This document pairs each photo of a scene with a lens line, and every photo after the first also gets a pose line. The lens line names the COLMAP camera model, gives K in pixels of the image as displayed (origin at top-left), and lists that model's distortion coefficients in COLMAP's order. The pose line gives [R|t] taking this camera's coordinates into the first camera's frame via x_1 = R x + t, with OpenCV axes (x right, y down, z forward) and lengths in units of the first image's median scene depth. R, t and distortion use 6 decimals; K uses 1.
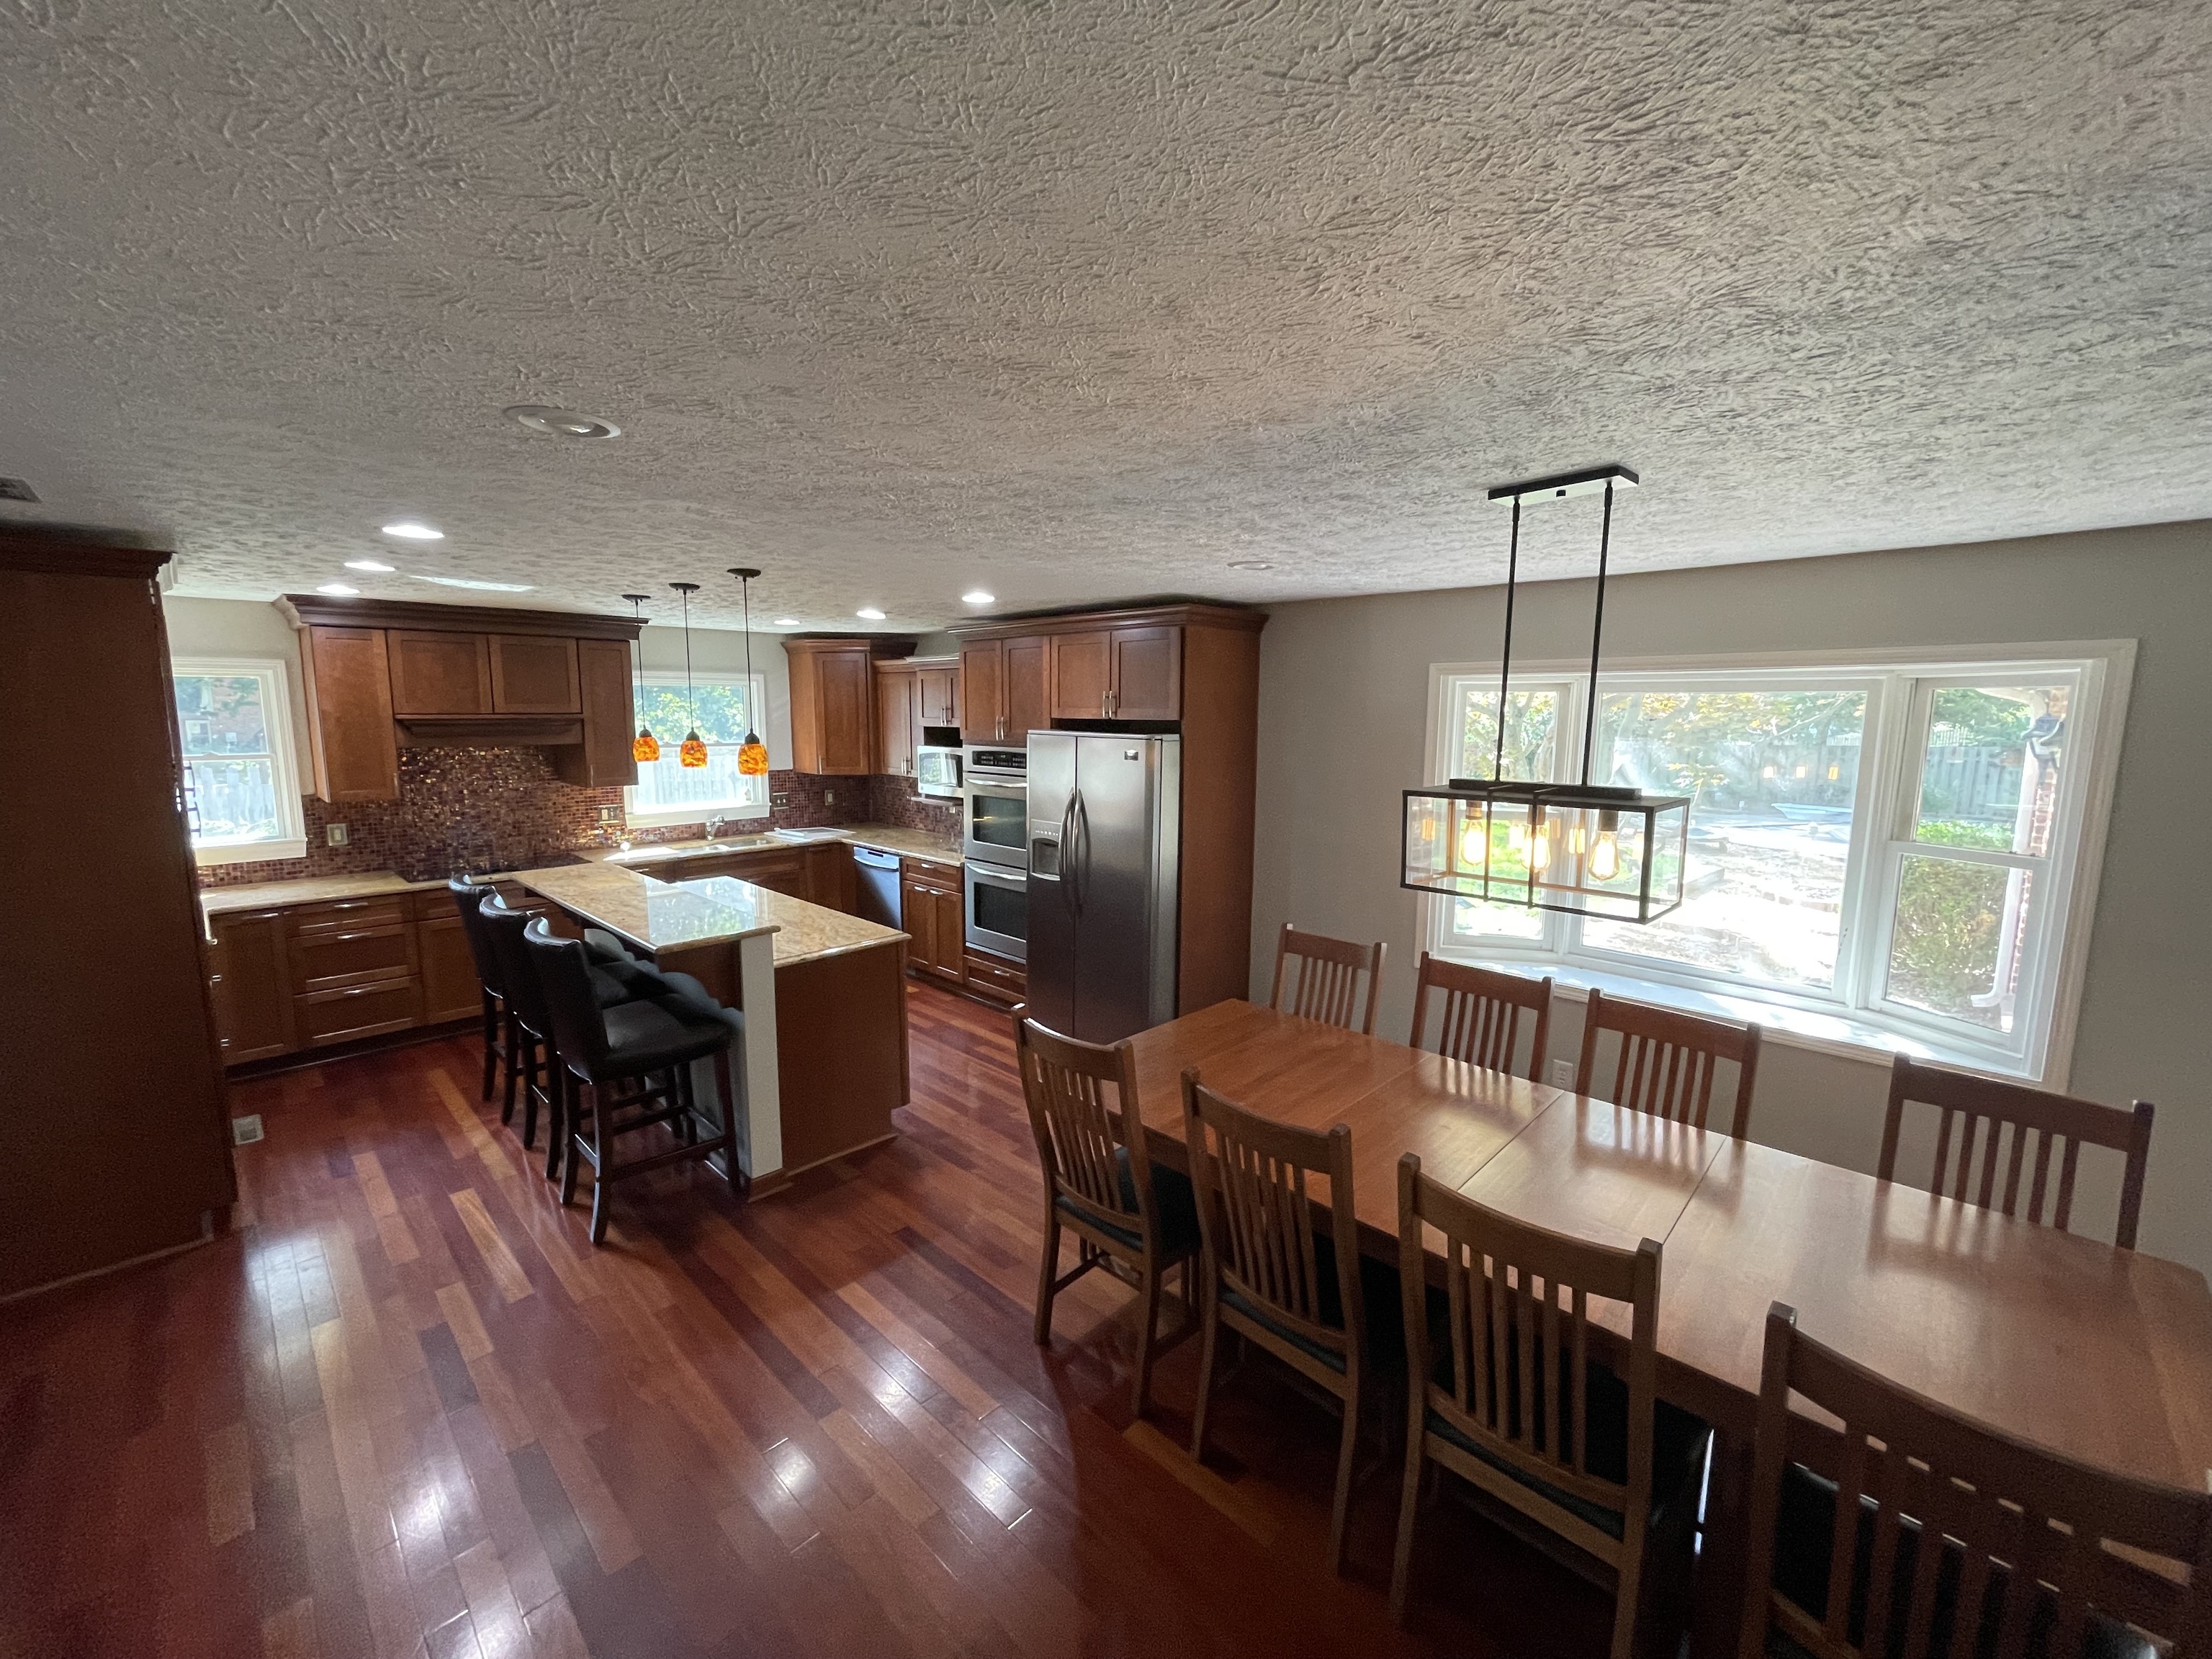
lens RADIAL K [[898.1, 0, 1107.3], [0, 898.1, 823.7], [0, 0, 1]] dist [0.000735, -0.000035]
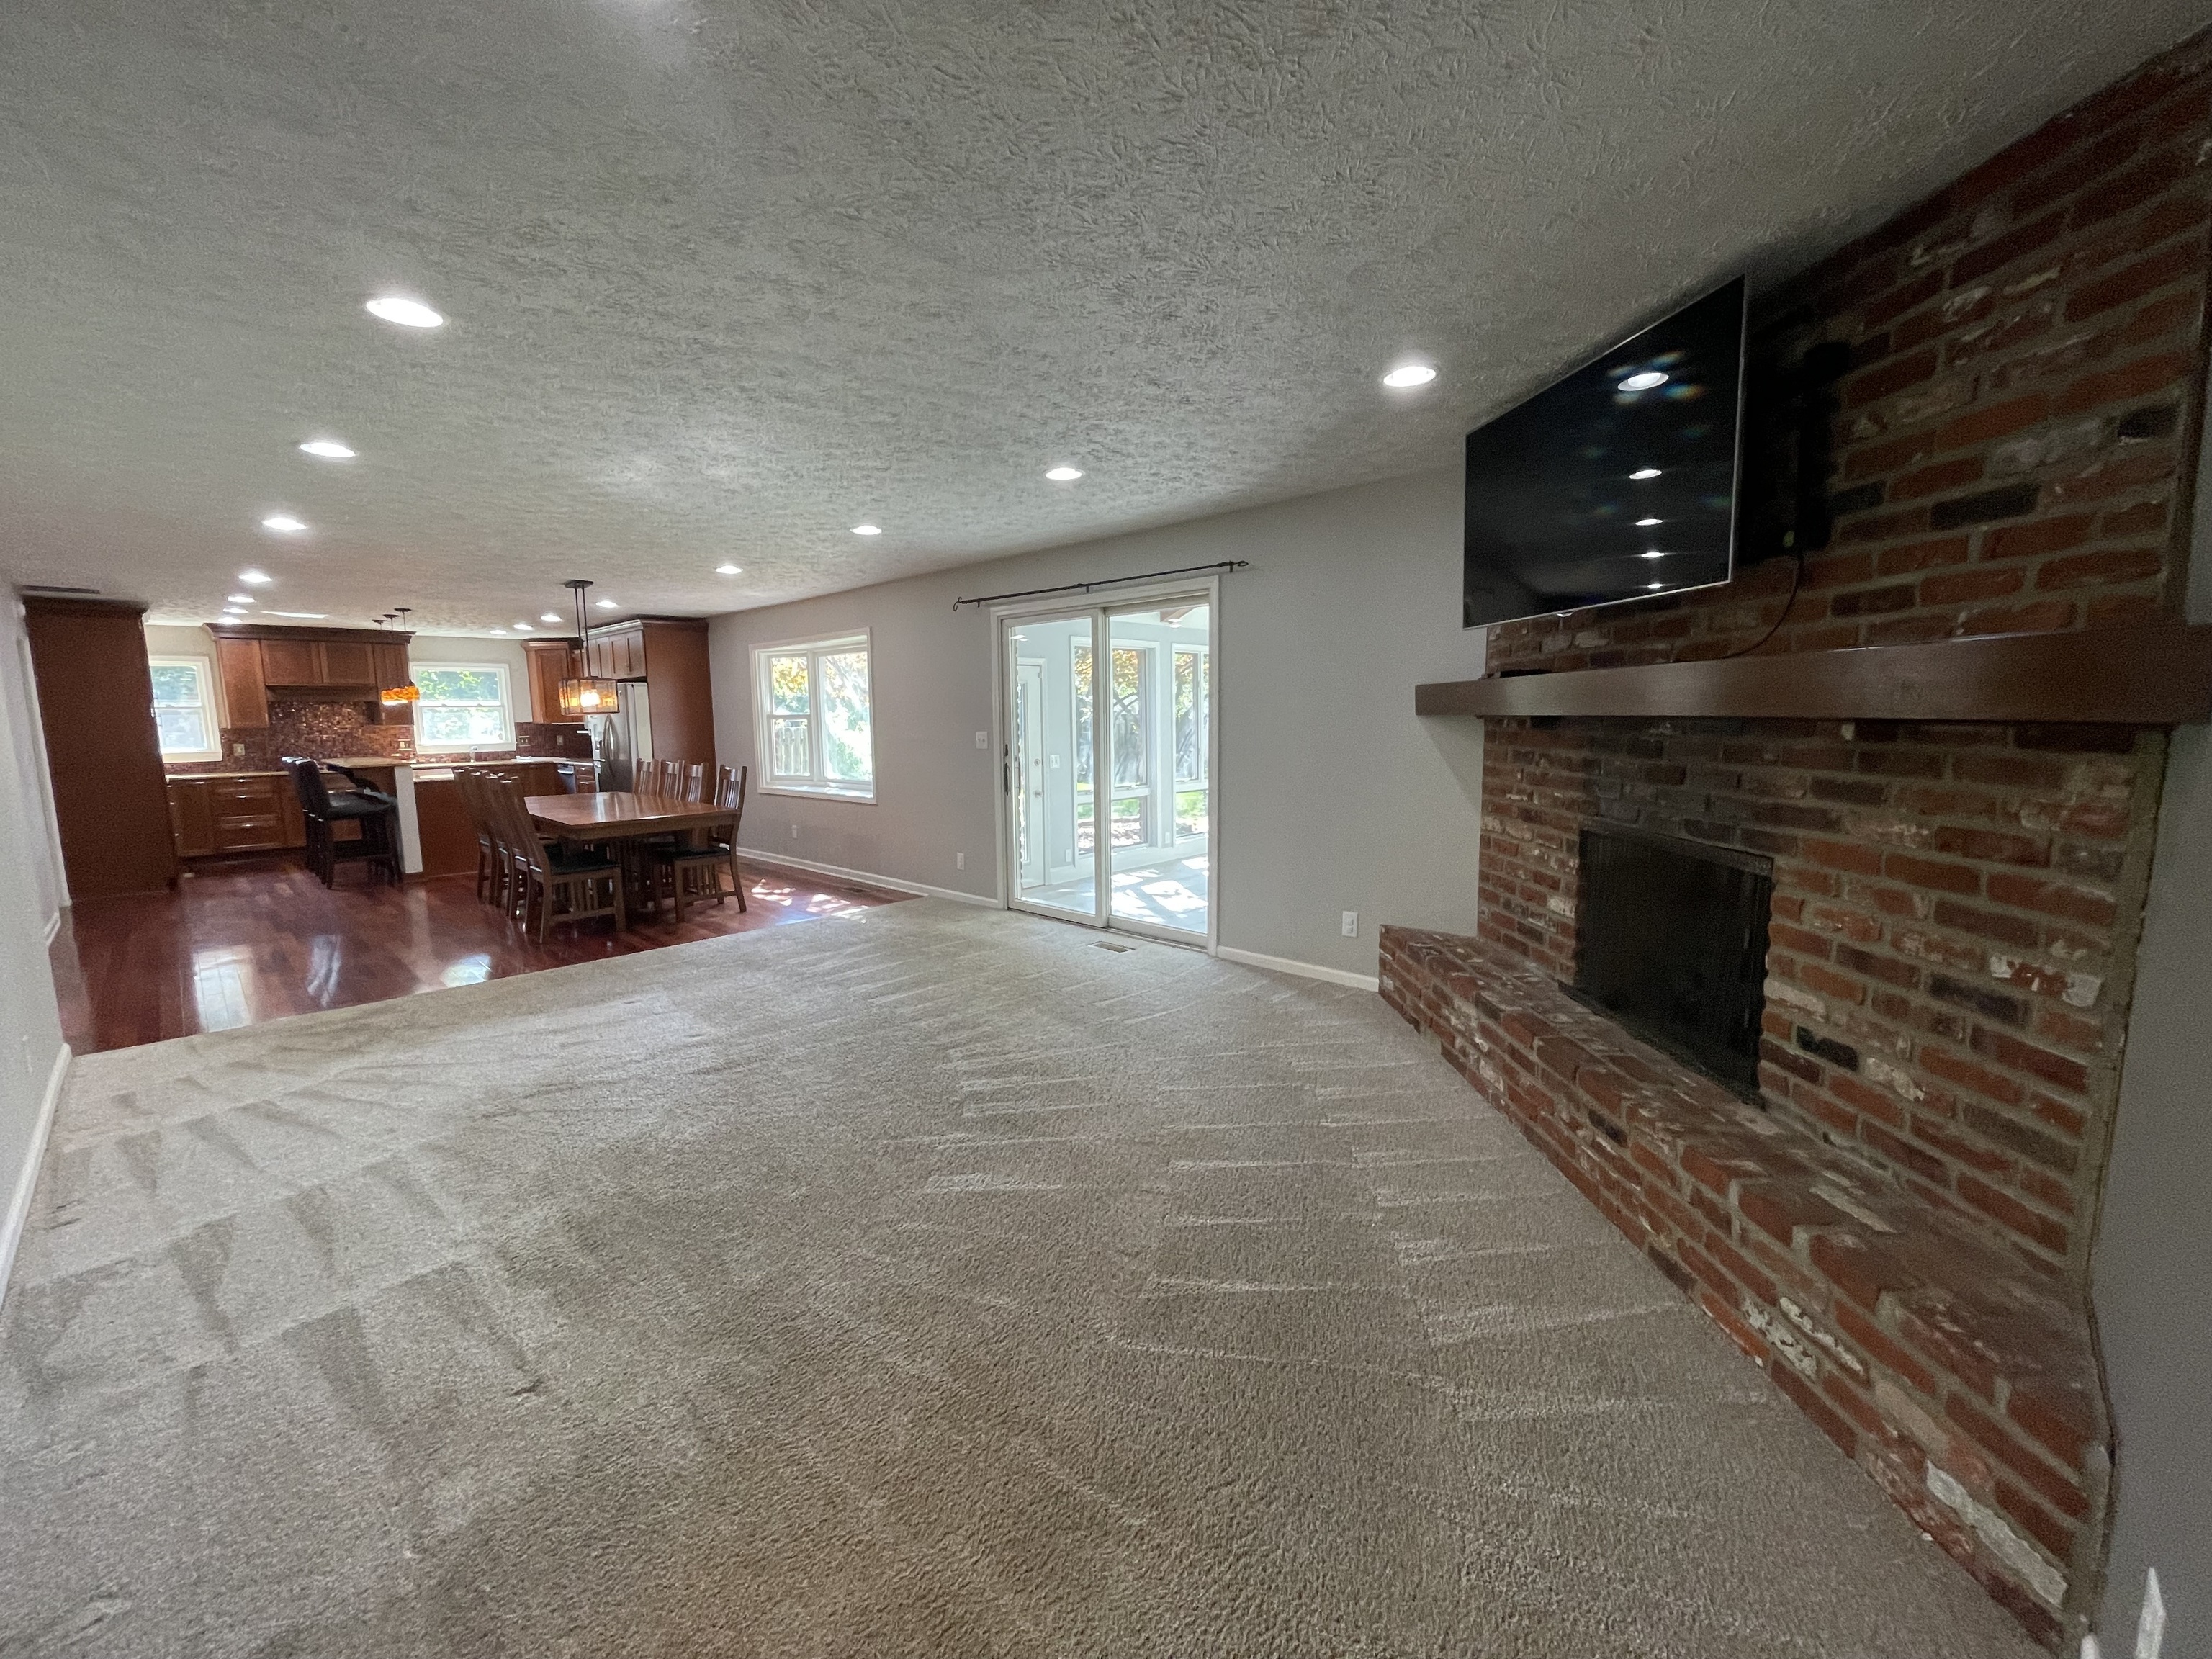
lens RADIAL K [[898.1, 0, 1104.3], [0, 898.1, 834.2], [0, 0, 1]] dist [0.000735, -0.000035]
pose [[0.999764, -0.021068, 0.005354, 0.985542], [0.021034, 0.999758, 0.006406, 0.225292], [-0.005488, -0.006292, 0.999965, -0.936603]]
